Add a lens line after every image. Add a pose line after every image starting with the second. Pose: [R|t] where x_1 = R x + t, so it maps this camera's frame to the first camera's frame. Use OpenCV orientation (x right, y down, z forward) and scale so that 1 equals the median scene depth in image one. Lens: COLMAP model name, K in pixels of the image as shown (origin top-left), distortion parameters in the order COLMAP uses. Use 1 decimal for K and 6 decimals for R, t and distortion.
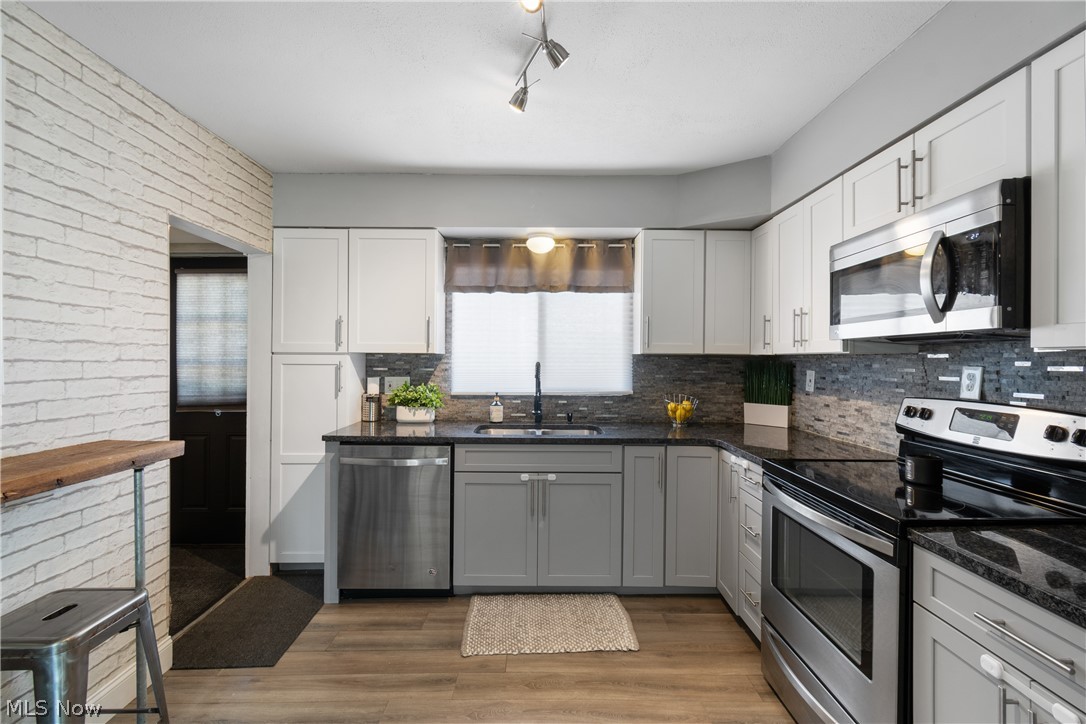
lens RADIAL K [[476.8, 0, 542.8], [0, 476.8, 357.5], [0, 0, 1]] dist [0.002293, -0.000870]
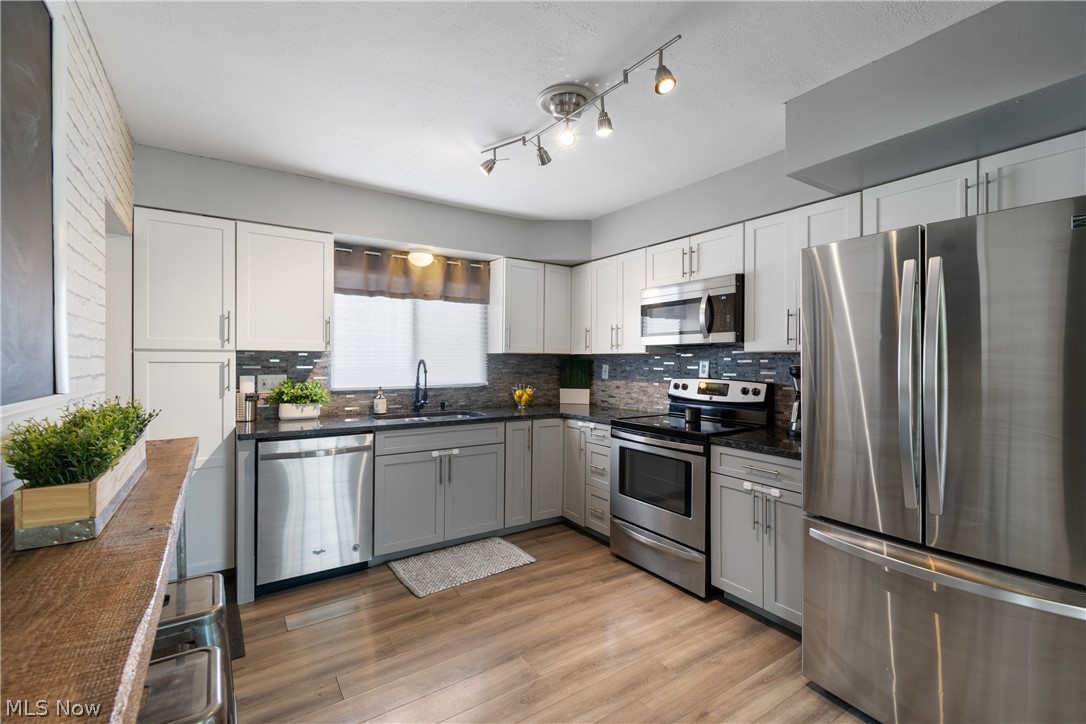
lens RADIAL K [[474.0, 0, 541.6], [0, 474.0, 360.5], [0, 0, 1]] dist [0.000879, -0.000746]
pose [[0.835771, -0.002434, 0.549073, -0.423698], [-0.001681, 0.999974, 0.006991, 0.003667], [-0.549076, -0.006766, 0.835745, -0.140764]]
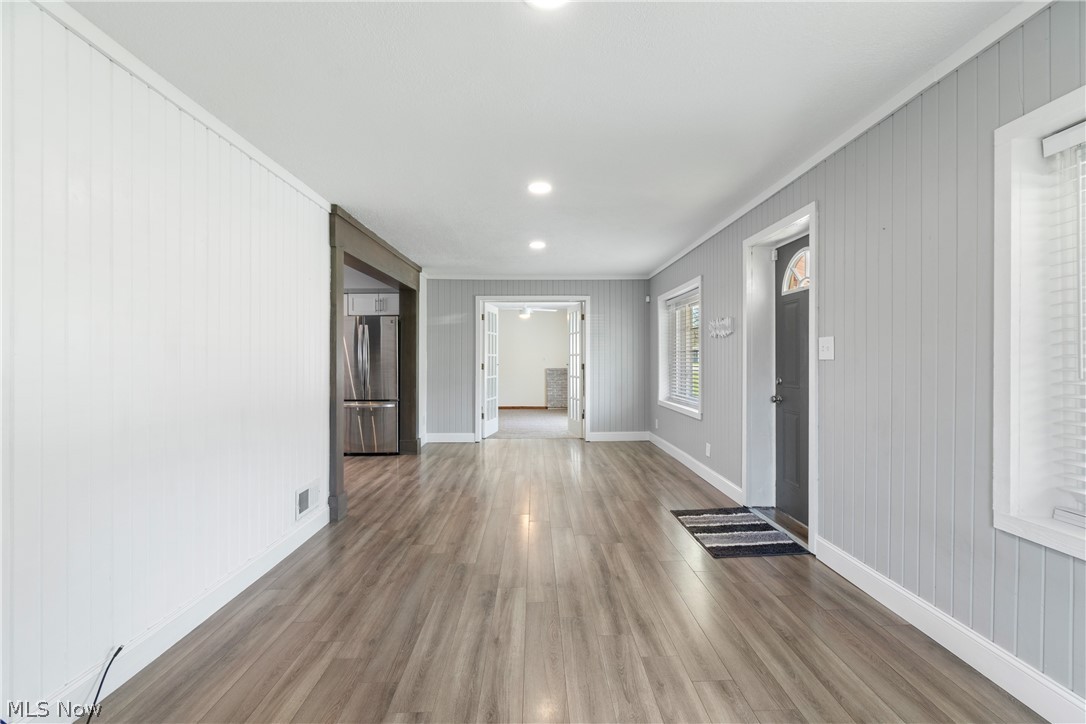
lens RADIAL K [[474.0, 0, 541.6], [0, 474.0, 360.5], [0, 0, 1]] dist [0.000879, -0.000746]
pose [[-0.009612, -0.008749, 0.999916, -1.847745], [-0.001328, 0.999961, 0.008736, 0.025430], [-0.999953, -0.001244, -0.009623, -0.687318]]
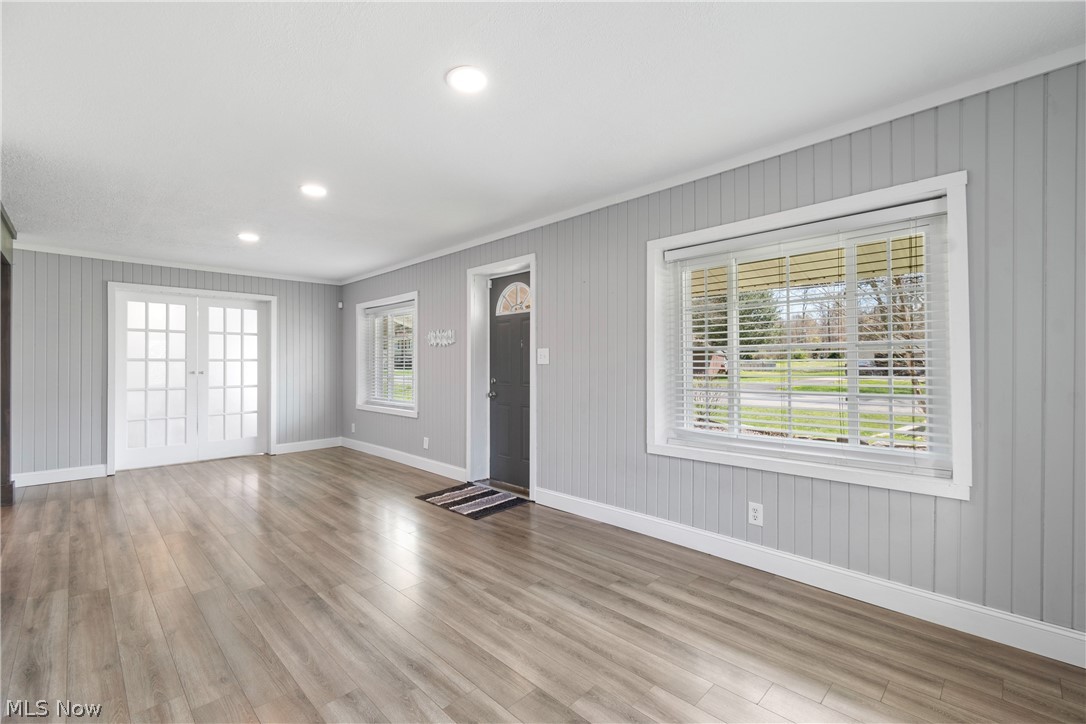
lens RADIAL K [[472.2, 0, 539.0], [0, 472.2, 365.7], [0, 0, 1]] dist [0.001811, -0.000005]
pose [[-0.693828, -0.004531, 0.720126, -1.885414], [-0.001530, 0.999987, 0.004817, 0.029439], [-0.720139, 0.002241, -0.693826, -0.306113]]
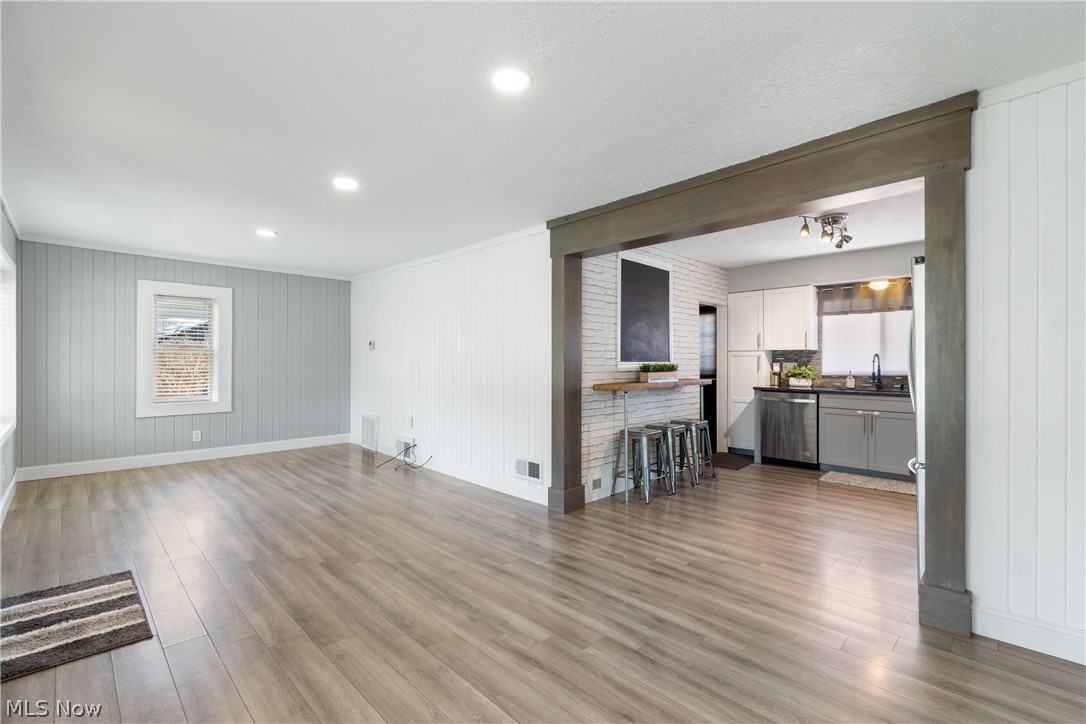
lens RADIAL K [[474.0, 0, 541.6], [0, 474.0, 360.5], [0, 0, 1]] dist [0.000879, -0.000746]
pose [[0.701534, -0.005324, -0.712617, 0.384175], [0.005336, 0.999983, -0.002219, 0.034489], [0.712616, -0.002246, 0.701550, -1.139007]]
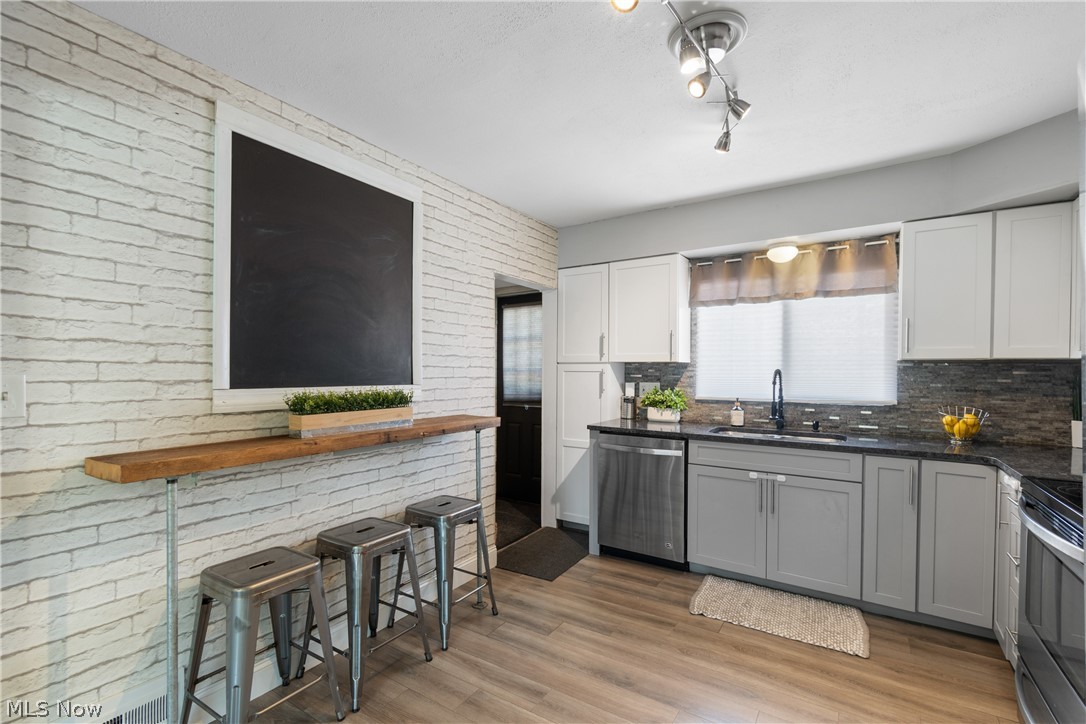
lens RADIAL K [[480.2, 0, 544.5], [0, 480.2, 372.8], [0, 0, 1]] dist [-0.000005, -0.000550]
pose [[0.832723, 0.000700, -0.553690, 0.151860], [0.001731, 0.999991, 0.003867, 0.013012], [0.553688, -0.004179, 0.832714, -0.146892]]
